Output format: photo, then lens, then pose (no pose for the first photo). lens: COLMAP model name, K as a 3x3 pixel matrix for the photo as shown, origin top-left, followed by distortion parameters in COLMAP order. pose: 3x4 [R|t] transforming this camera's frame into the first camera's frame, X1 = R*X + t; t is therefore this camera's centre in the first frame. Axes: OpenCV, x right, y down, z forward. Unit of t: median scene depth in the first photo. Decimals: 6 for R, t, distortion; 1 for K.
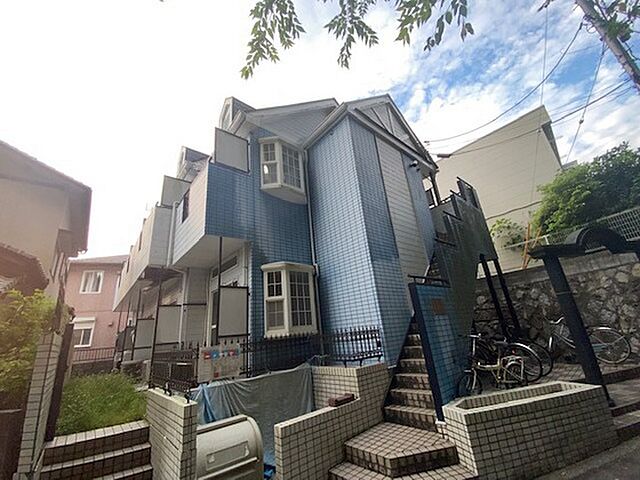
lens RADIAL K [[258.3, 0, 319.3], [0, 258.3, 241.8], [0, 0, 1]] dist [0.017674, -0.020477]
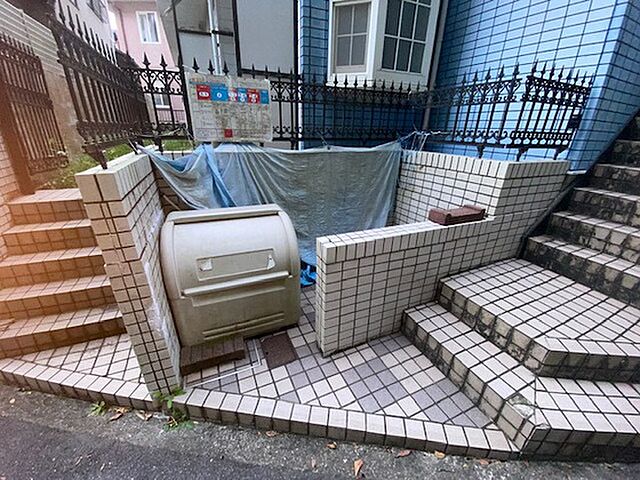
lens RADIAL K [[258.3, 0, 319.3], [0, 258.3, 241.8], [0, 0, 1]] dist [0.017674, -0.020477]
pose [[0.951079, 0.218011, -0.218907, -0.044799], [-0.006597, 0.722725, 0.691104, 0.285288], [0.308878, -0.655851, 0.688807, 0.507200]]
